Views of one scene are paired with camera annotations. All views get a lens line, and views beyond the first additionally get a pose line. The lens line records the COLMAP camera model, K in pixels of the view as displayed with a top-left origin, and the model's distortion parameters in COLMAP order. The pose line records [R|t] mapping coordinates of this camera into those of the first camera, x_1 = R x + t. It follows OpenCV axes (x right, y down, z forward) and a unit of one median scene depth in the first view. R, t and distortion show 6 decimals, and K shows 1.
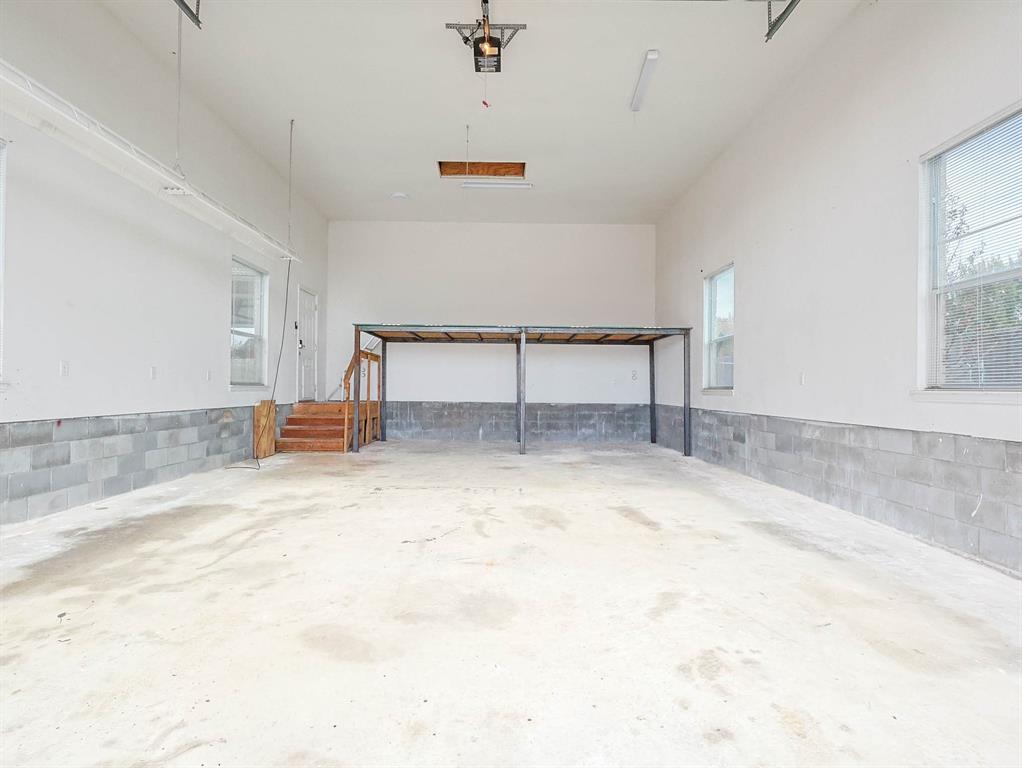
lens RADIAL K [[574.8, 0, 510.7], [0, 574.8, 383.4], [0, 0, 1]] dist [-0.002945, 0.000761]
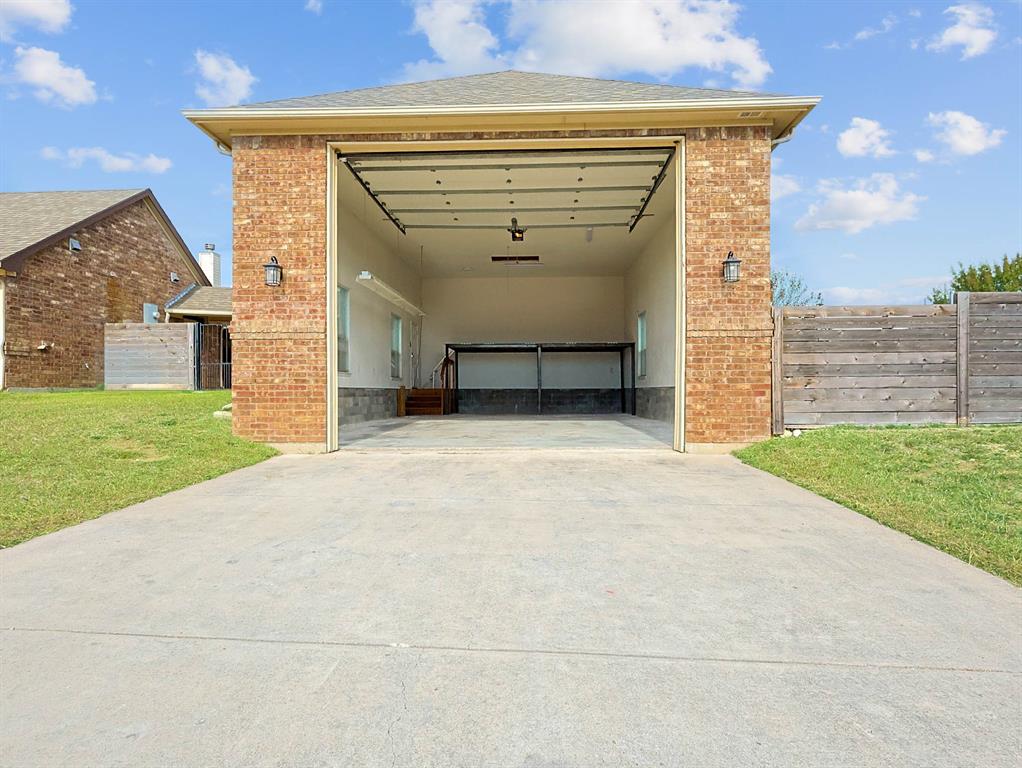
lens RADIAL K [[574.8, 0, 512.1], [0, 574.8, 386.6], [0, 0, 1]] dist [-0.002945, 0.000761]
pose [[0.998439, -0.013736, -0.054135, 0.031504], [0.013851, 0.999903, 0.001747, 0.029248], [0.054105, -0.002494, 0.998532, -0.761919]]
